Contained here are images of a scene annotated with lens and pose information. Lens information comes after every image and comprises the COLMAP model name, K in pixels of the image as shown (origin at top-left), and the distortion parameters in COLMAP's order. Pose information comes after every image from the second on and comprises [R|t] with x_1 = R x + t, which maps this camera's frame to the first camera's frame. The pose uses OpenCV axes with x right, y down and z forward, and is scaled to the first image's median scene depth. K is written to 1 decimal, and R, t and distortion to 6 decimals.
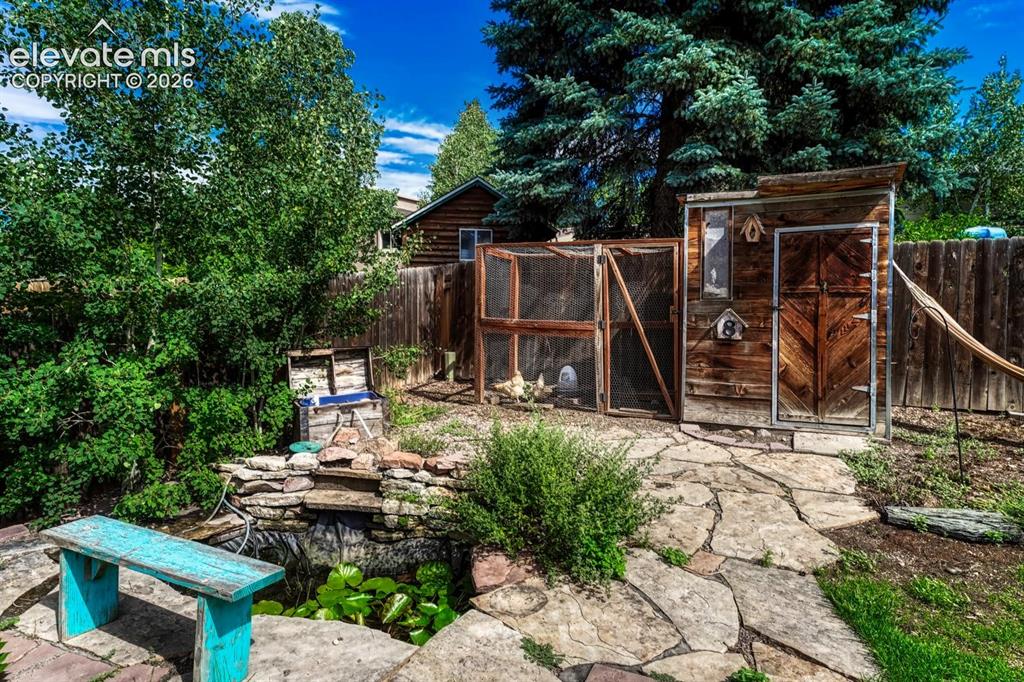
lens RADIAL K [[547.8, 0, 535.1], [0, 547.8, 320.3], [0, 0, 1]] dist [0.001351, 0.000371]
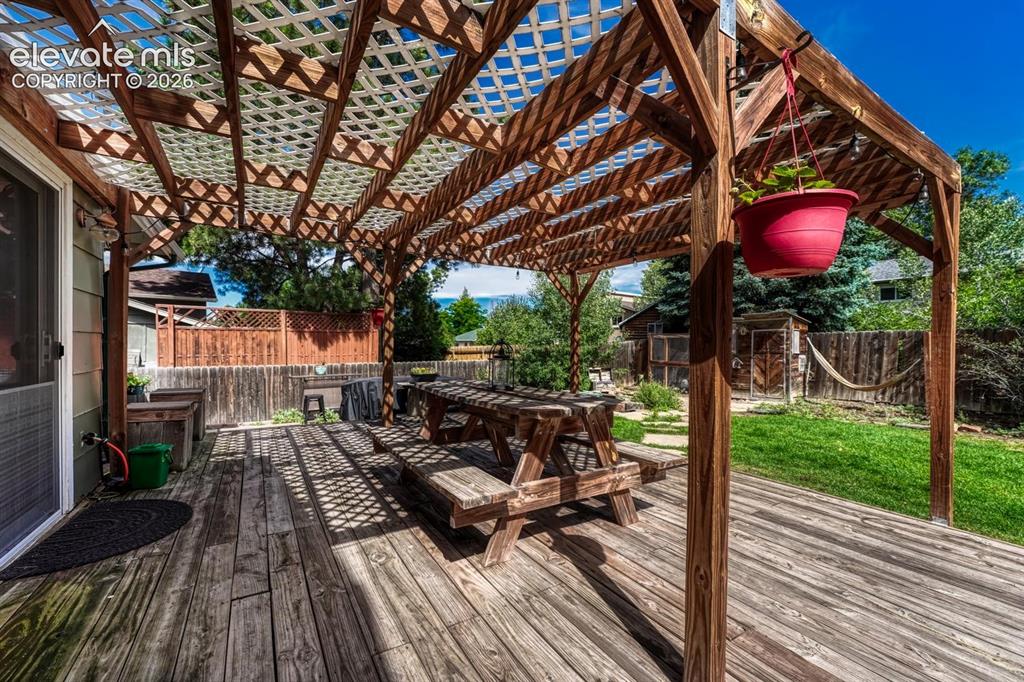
lens RADIAL K [[416.2, 0, 513.2], [0, 416.2, 349.5], [0, 0, 1]] dist [0.000727, 0.000313]
pose [[0.878634, 0.008417, -0.477422, 0.360897], [-0.031814, 0.998655, -0.040943, 0.061851], [0.476435, 0.051163, 0.877720, -1.452167]]
